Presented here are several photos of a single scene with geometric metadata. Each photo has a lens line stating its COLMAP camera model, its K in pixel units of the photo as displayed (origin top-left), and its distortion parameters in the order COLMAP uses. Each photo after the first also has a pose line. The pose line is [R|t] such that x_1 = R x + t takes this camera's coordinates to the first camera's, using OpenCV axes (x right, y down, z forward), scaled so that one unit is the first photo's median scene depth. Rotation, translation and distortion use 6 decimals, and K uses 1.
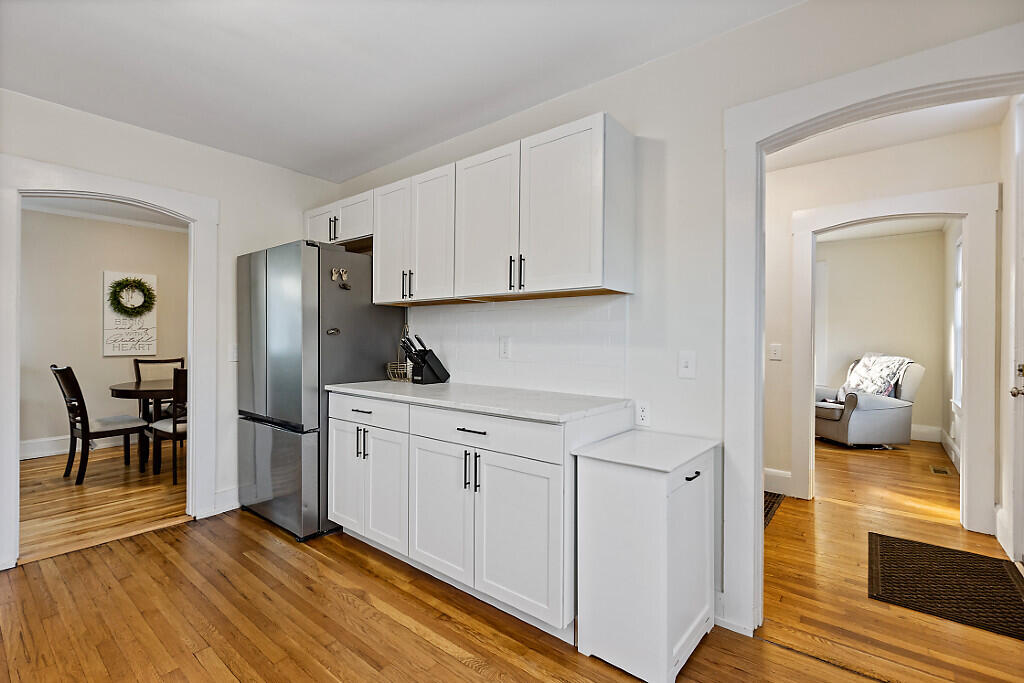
lens RADIAL K [[453.7, 0, 512.0], [0, 453.7, 341.5], [0, 0, 1]] dist [-0.000210, -0.000049]
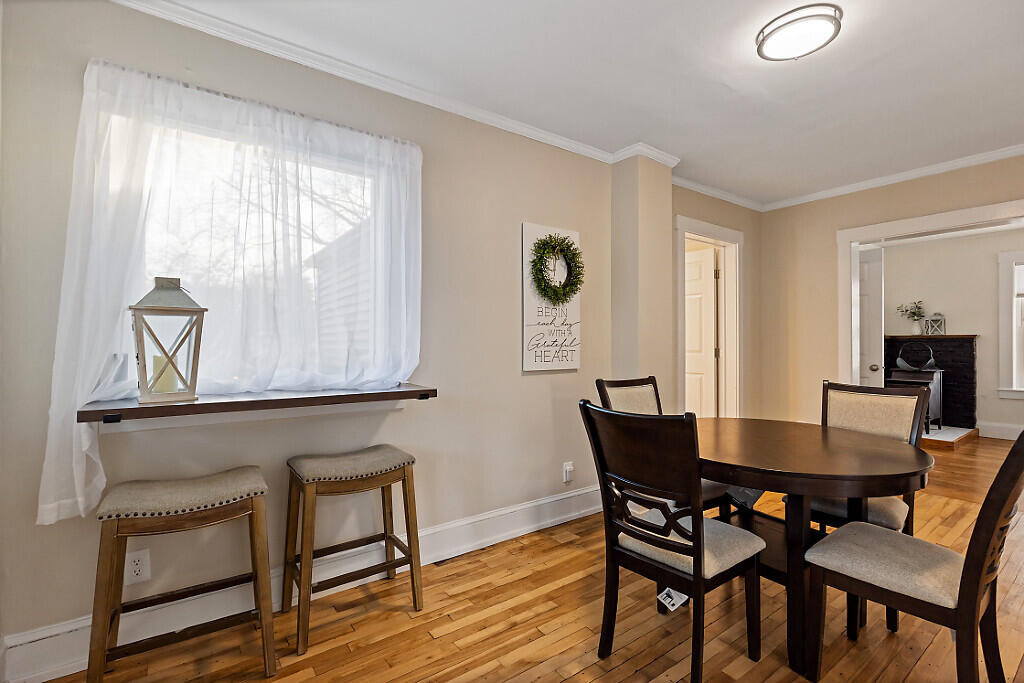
lens RADIAL K [[463.2, 0, 513.7], [0, 463.2, 341.5], [0, 0, 1]] dist [0.003105, 0.000185]
pose [[0.963014, -0.007957, -0.269334, -1.356781], [0.007055, 0.999966, -0.004316, -0.007394], [0.269359, 0.002256, 0.963037, 0.789601]]
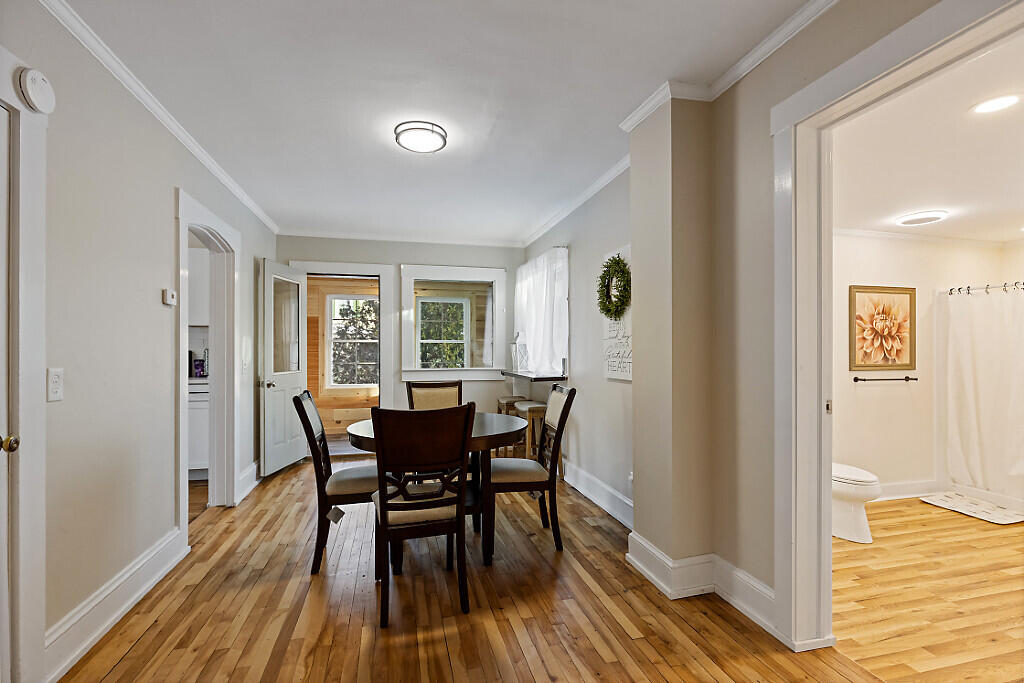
lens RADIAL K [[461.3, 0, 509.0], [0, 461.3, 344.5], [0, 0, 1]] dist [-0.002880, -0.001079]
pose [[-0.604346, -0.018268, -0.796512, -0.445796], [-0.002705, 0.999778, -0.020878, -0.007994], [0.796717, -0.010463, -0.604262, 2.346428]]
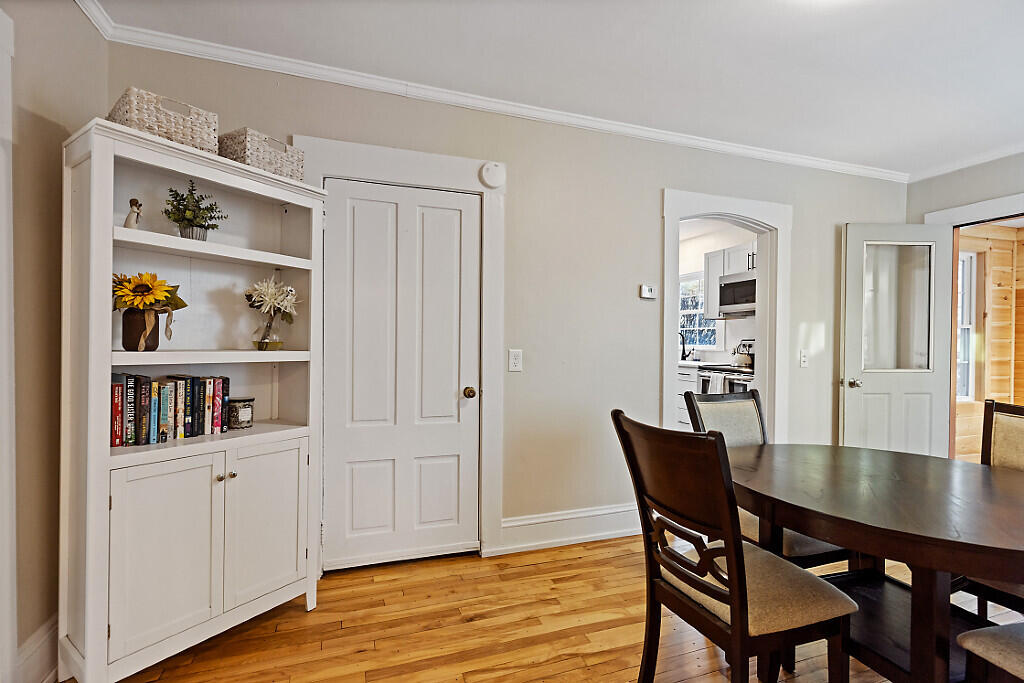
lens RADIAL K [[465.1, 0, 505.7], [0, 465.1, 343.3], [0, 0, 1]] dist [0.001483, -0.000857]
pose [[-0.843842, -0.019884, 0.536222, -1.074204], [-0.014634, 0.999794, 0.014045, -0.013433], [-0.536391, 0.004005, -0.843960, 2.299011]]
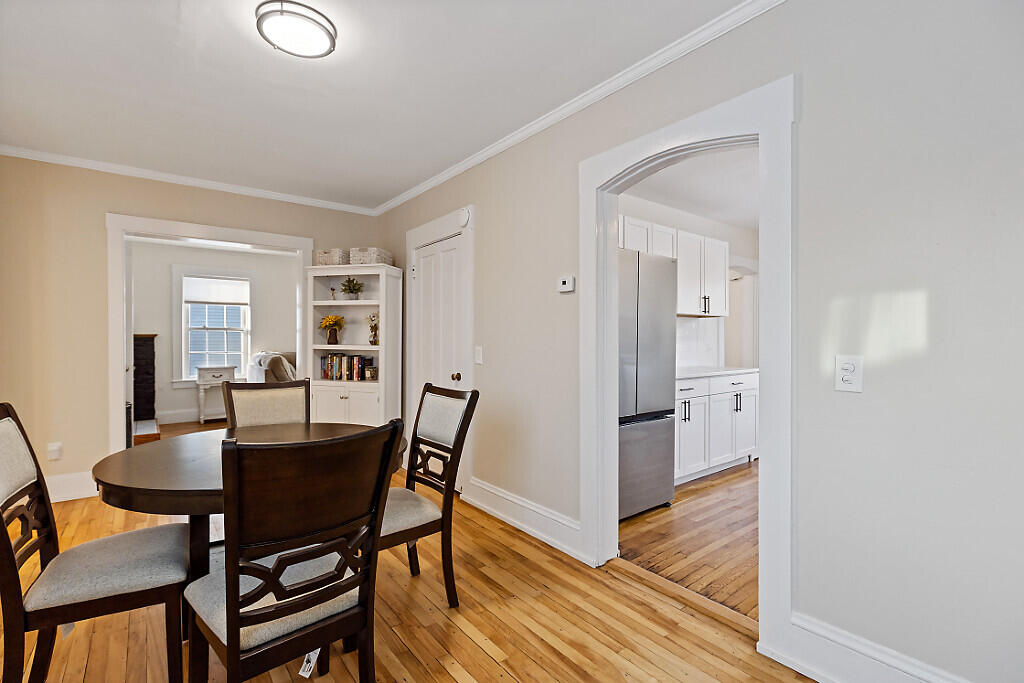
lens RADIAL K [[461.3, 0, 509.0], [0, 461.3, 344.5], [0, 0, 1]] dist [-0.002880, -0.001079]
pose [[0.234526, -0.016531, 0.971969, -1.733207], [0.003009, 0.999863, 0.016279, -0.012338], [-0.972105, -0.000894, 0.234543, 1.110869]]
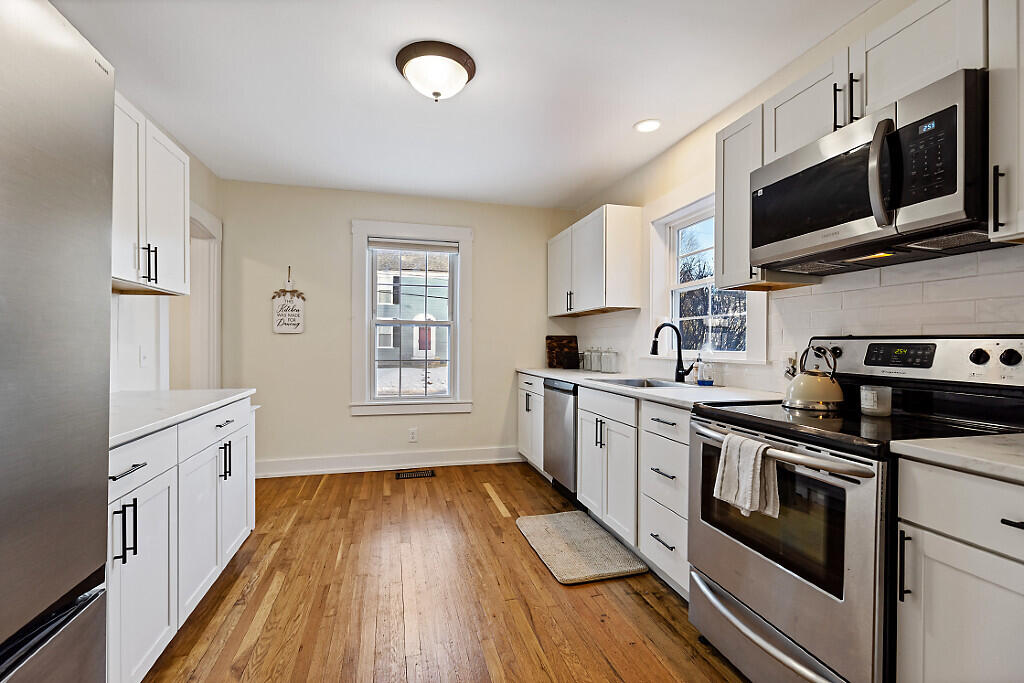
lens RADIAL K [[463.4, 0, 508.0], [0, 463.4, 344.9], [0, 0, 1]] dist [0.001425, 0.000148]
pose [[-0.798179, -0.014211, 0.602253, -0.928781], [-0.011341, 0.999899, 0.008564, -0.003240], [-0.602314, 0.000006, -0.798259, 1.074762]]
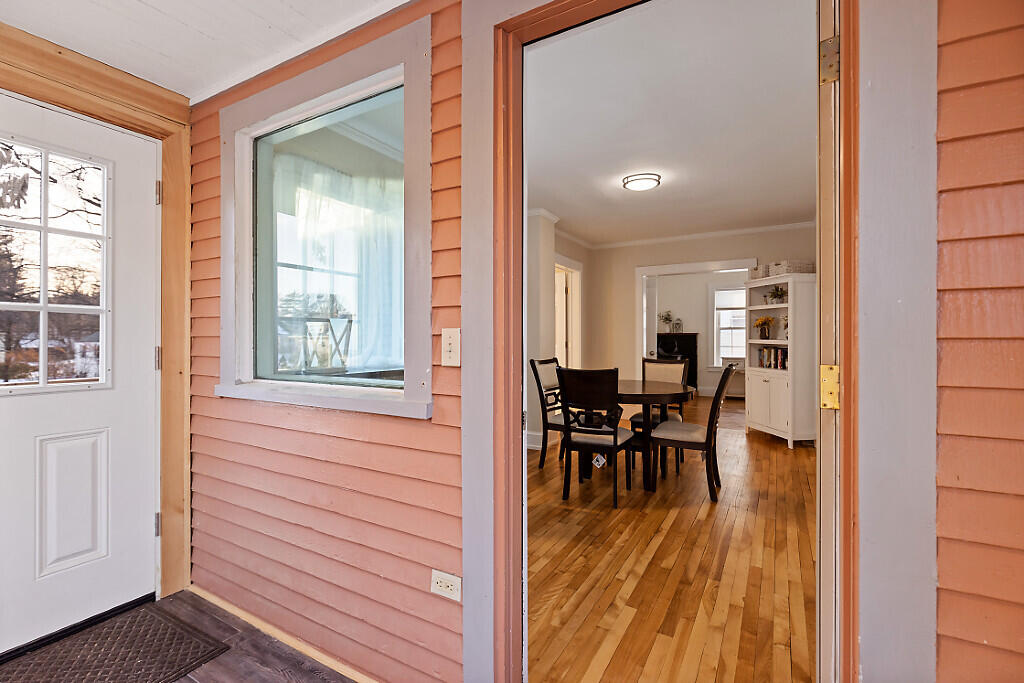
lens RADIAL K [[462.4, 0, 512.0], [0, 462.4, 341.5], [0, 0, 1]] dist [-0.002572, -0.000527]
pose [[0.989276, -0.009659, 0.145740, -1.726465], [0.008704, 0.999936, 0.007194, -0.004576], [-0.145800, -0.005848, 0.989297, 0.250918]]
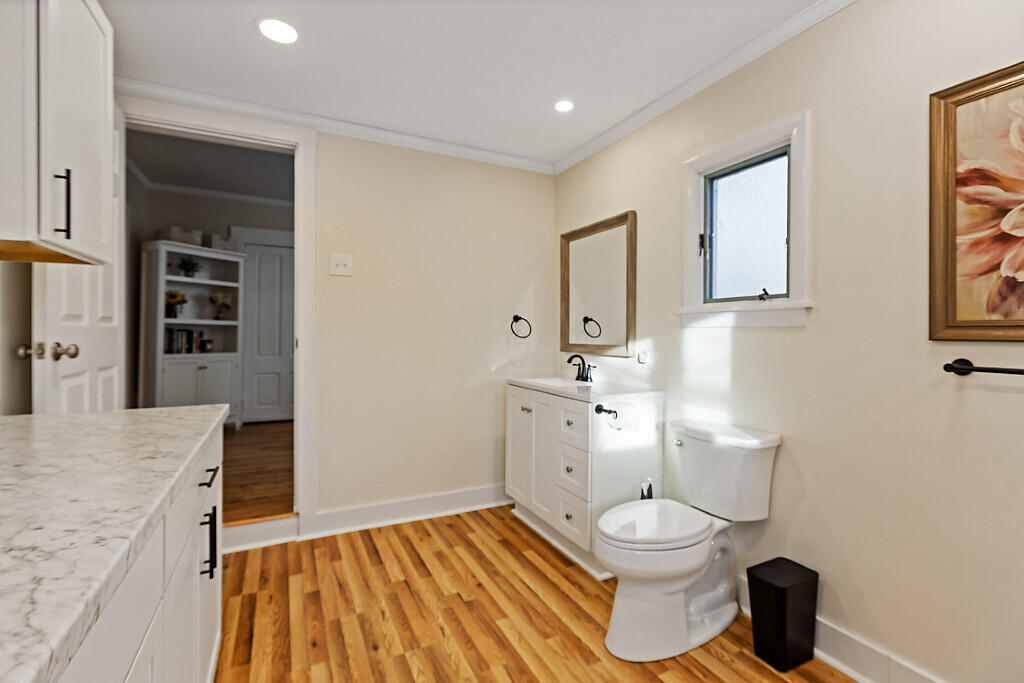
lens RADIAL K [[470.6, 0, 512.5], [0, 470.6, 334.9], [0, 0, 1]] dist [0.001061, 0.000179]
pose [[-0.904966, -0.015616, 0.425196, -2.110824], [-0.015512, 0.999873, 0.003707, 0.042253], [-0.425200, -0.003241, -0.905094, 3.009020]]
